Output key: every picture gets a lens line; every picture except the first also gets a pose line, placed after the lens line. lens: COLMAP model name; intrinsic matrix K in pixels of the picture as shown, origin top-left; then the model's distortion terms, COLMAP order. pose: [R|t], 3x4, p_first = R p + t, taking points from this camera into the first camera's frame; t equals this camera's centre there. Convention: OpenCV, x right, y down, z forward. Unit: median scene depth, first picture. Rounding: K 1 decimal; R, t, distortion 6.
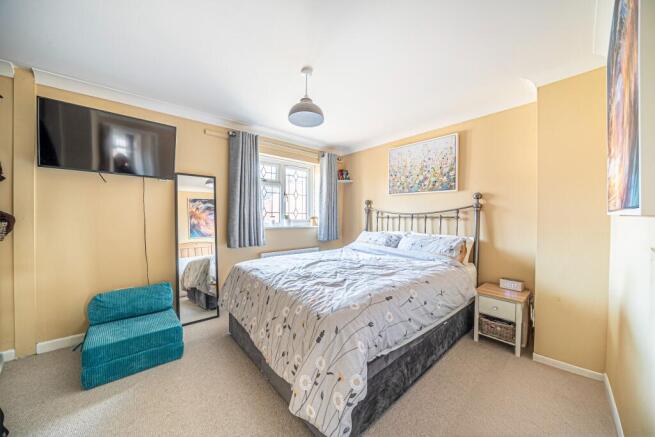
lens RADIAL K [[228.2, 0, 327.3], [0, 228.2, 218.5], [0, 0, 1]] dist [-0.009405, 0.000129]
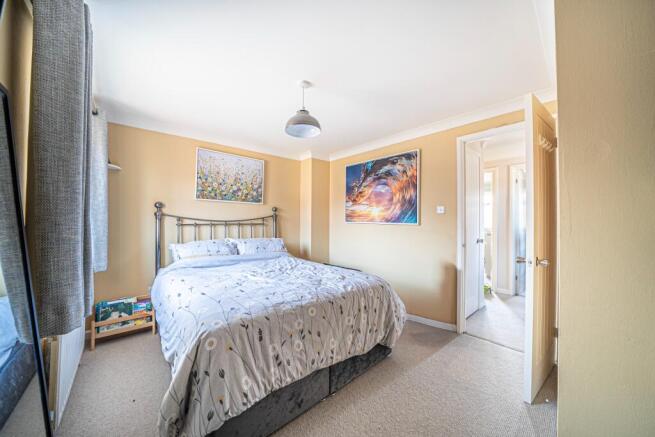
lens RADIAL K [[228.2, 0, 327.5], [0, 228.2, 221.2], [0, 0, 1]] dist [-0.009405, 0.000129]
pose [[0.045093, -0.000711, 0.998983, -0.669498], [0.002558, 0.999997, 0.000597, -0.019664], [-0.998980, 0.002528, 0.045094, 0.514784]]
